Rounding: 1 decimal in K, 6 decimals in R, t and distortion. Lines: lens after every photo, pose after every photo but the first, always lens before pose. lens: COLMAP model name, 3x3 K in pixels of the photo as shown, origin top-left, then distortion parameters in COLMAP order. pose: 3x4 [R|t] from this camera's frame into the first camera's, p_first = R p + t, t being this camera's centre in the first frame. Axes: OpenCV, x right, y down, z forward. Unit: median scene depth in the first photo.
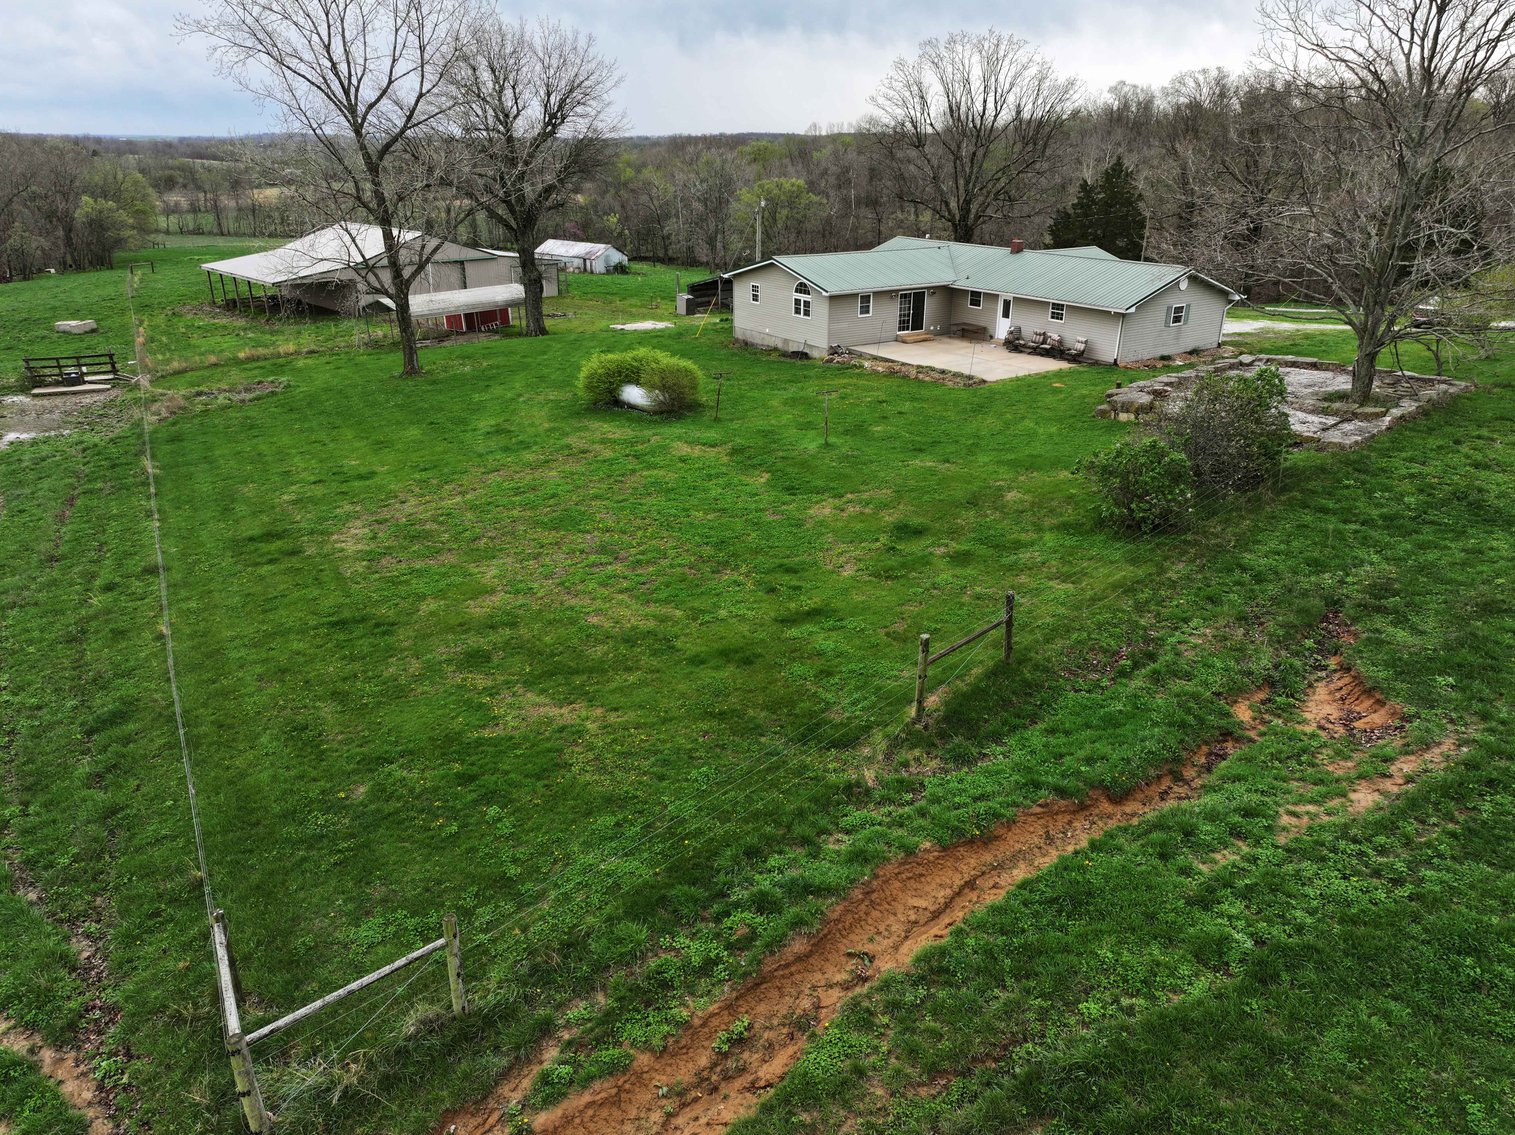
lens RADIAL K [[1056.9, 0, 763.9], [0, 1056.9, 575.5], [0, 0, 1]] dist [-0.005494, 0.023936]
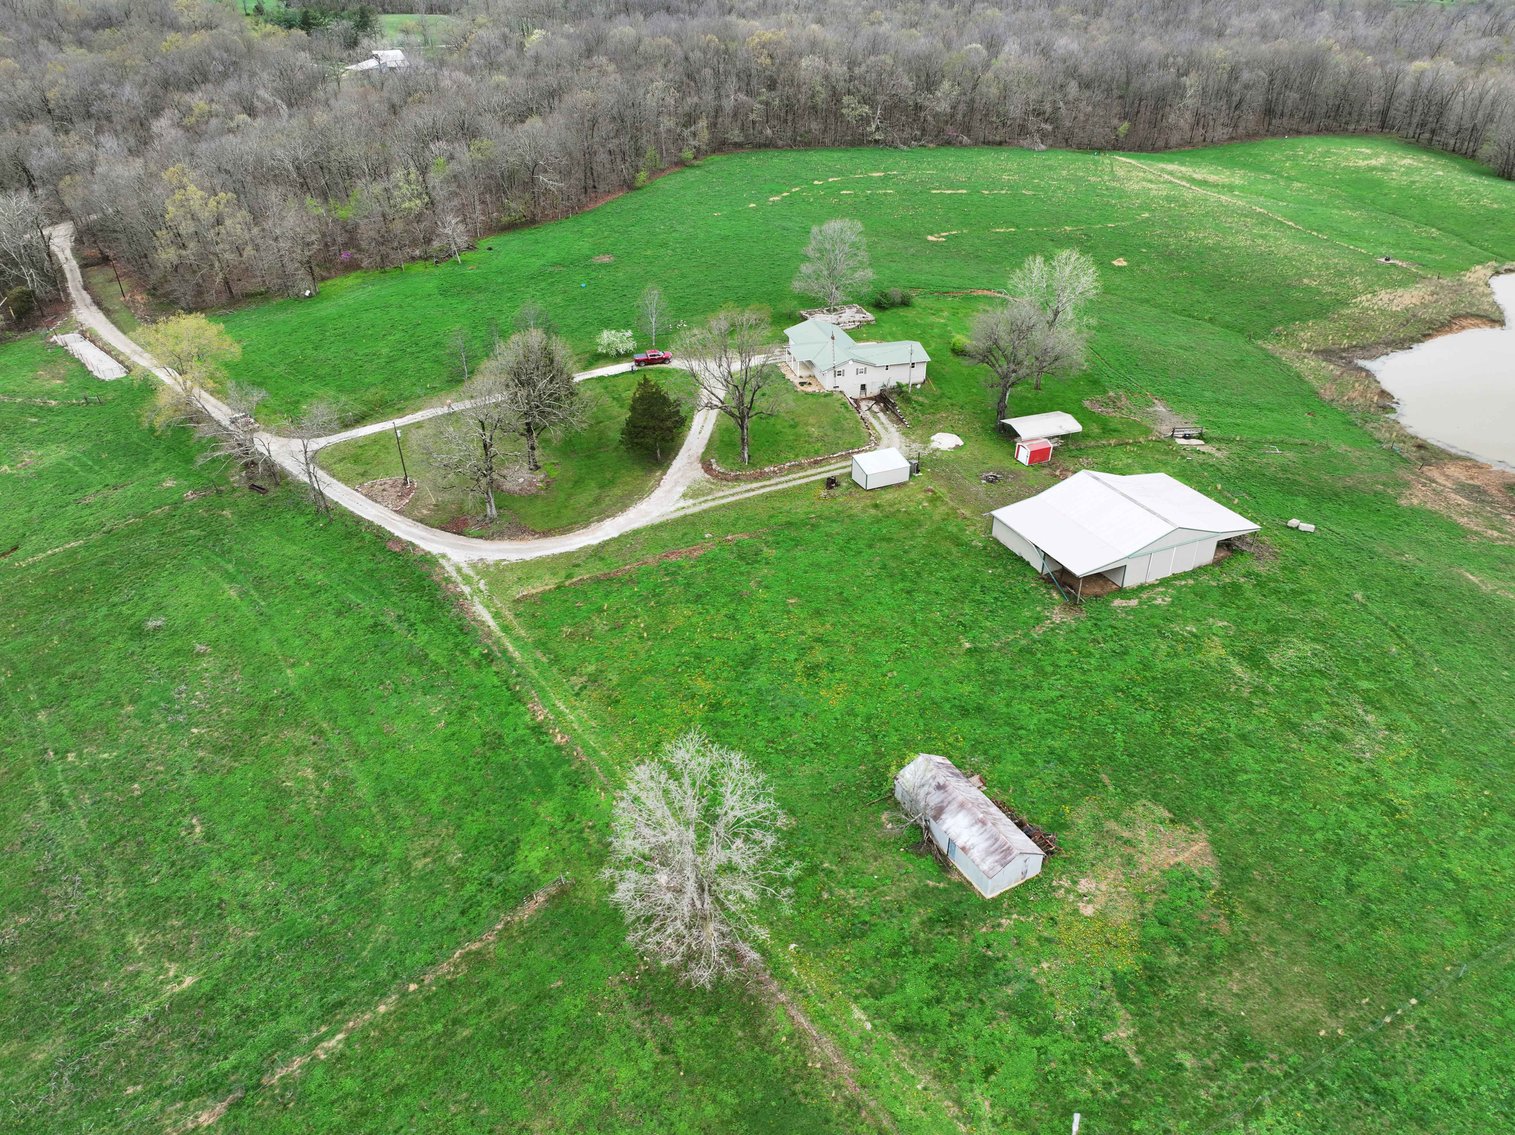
lens RADIAL K [[1056.9, 0, 762.8], [0, 1056.9, 566.1], [0, 0, 1]] dist [-0.005494, 0.023936]
pose [[-0.940476, -0.170690, 0.293886, -0.694612], [0.131833, 0.613797, 0.778378, -2.827153], [-0.313248, 0.770790, -0.554759, 4.025545]]
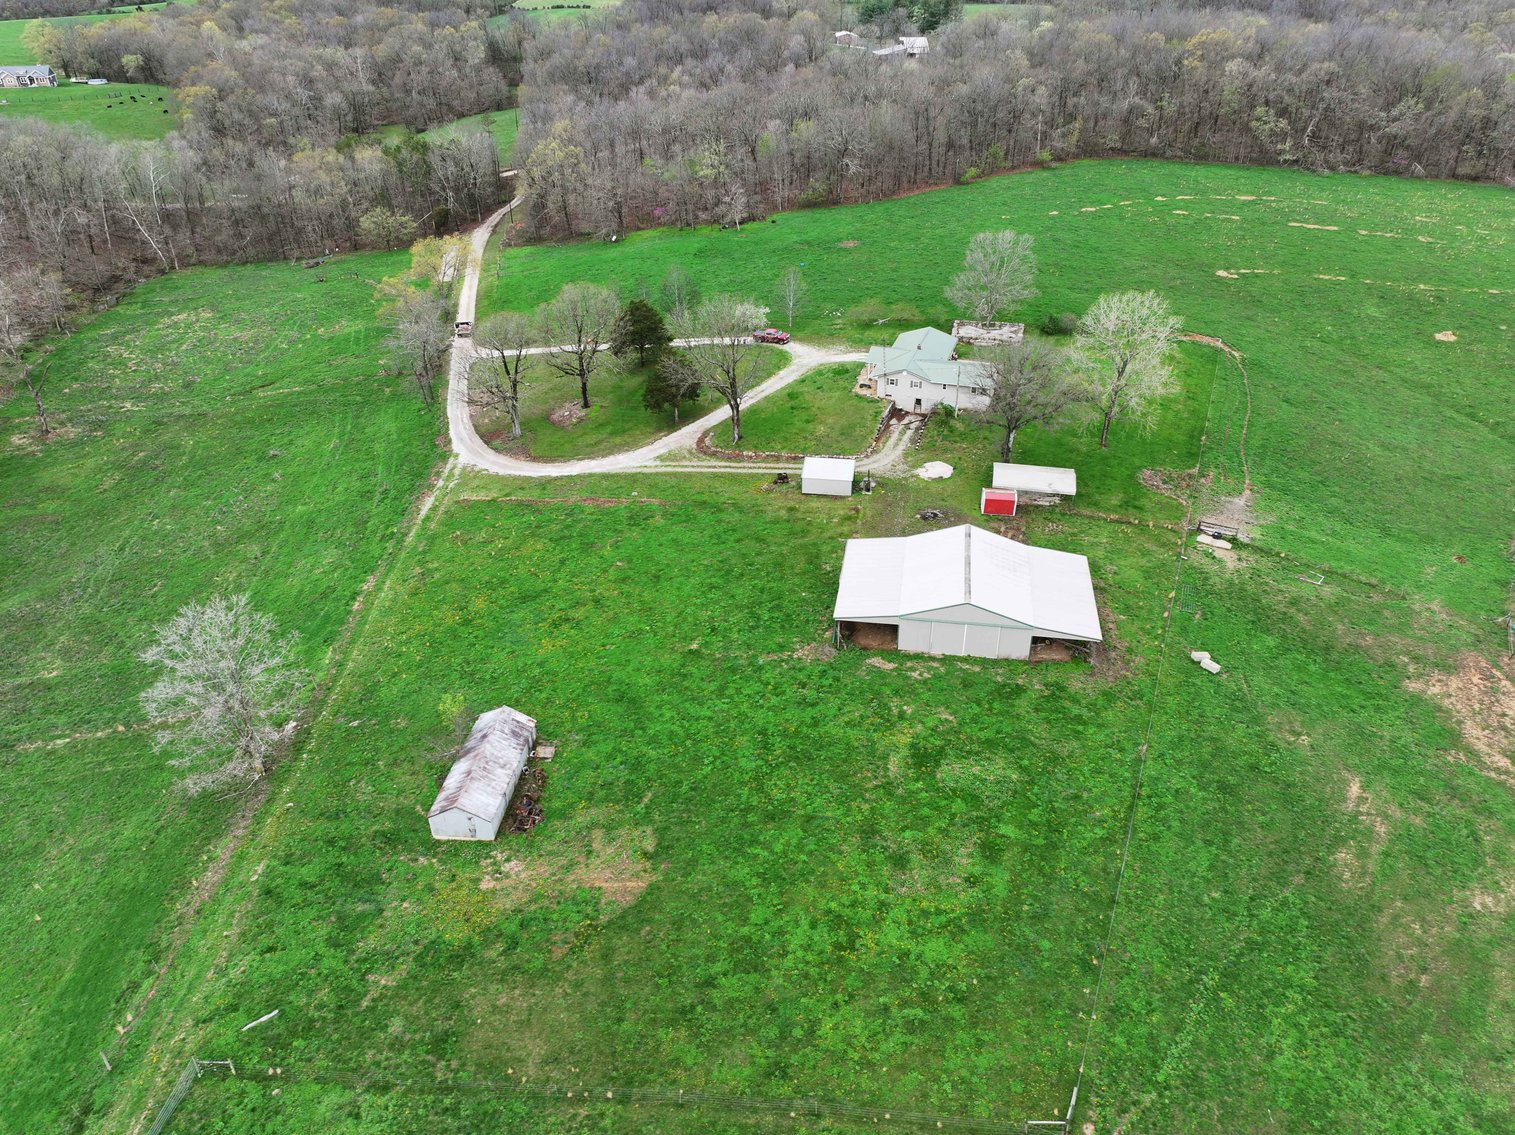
lens RADIAL K [[1056.9, 0, 767.5], [0, 1056.9, 567.3], [0, 0, 1]] dist [-0.005494, 0.023936]
pose [[-0.601485, -0.406481, 0.687742, -2.150897], [0.310162, 0.674530, 0.669932, -2.447035], [-0.736217, 0.616266, -0.279645, 3.104215]]
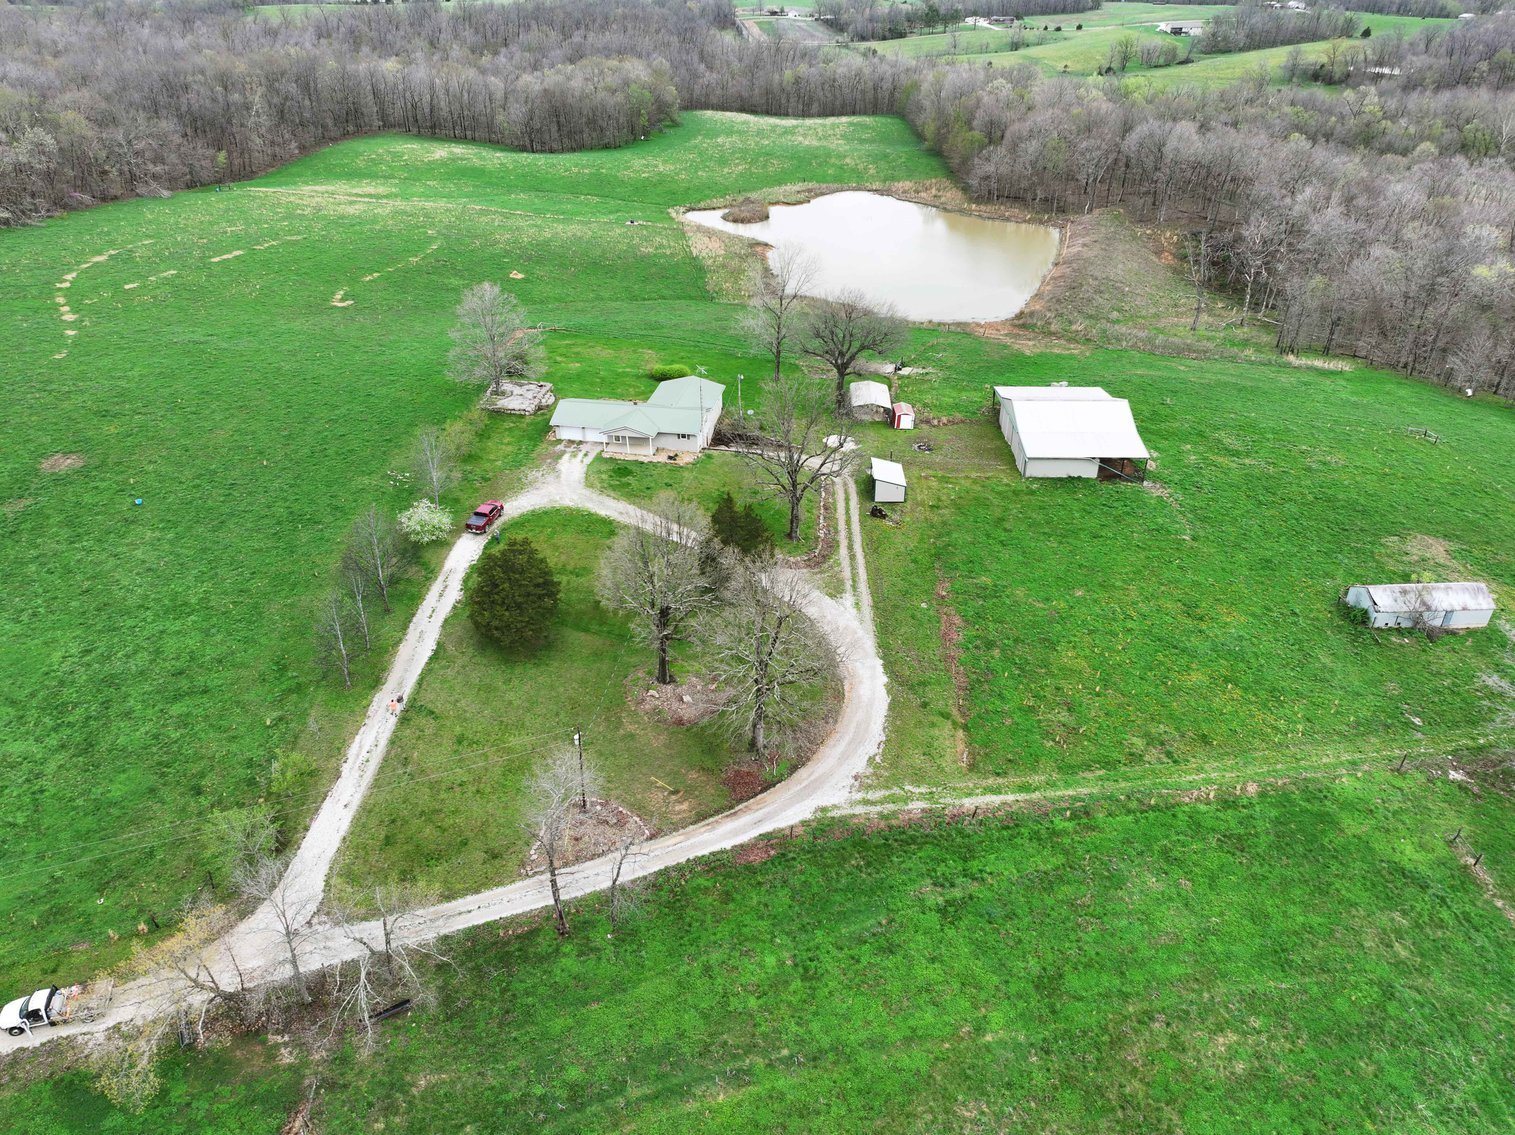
lens RADIAL K [[1056.9, 0, 762.9], [0, 1056.9, 582.9], [0, 0, 1]] dist [-0.005494, 0.023936]
pose [[-0.704862, 0.362201, -0.609902, 2.174652], [-0.272549, 0.655523, 0.704277, -2.389680], [0.654894, 0.662646, -0.363336, 3.036919]]
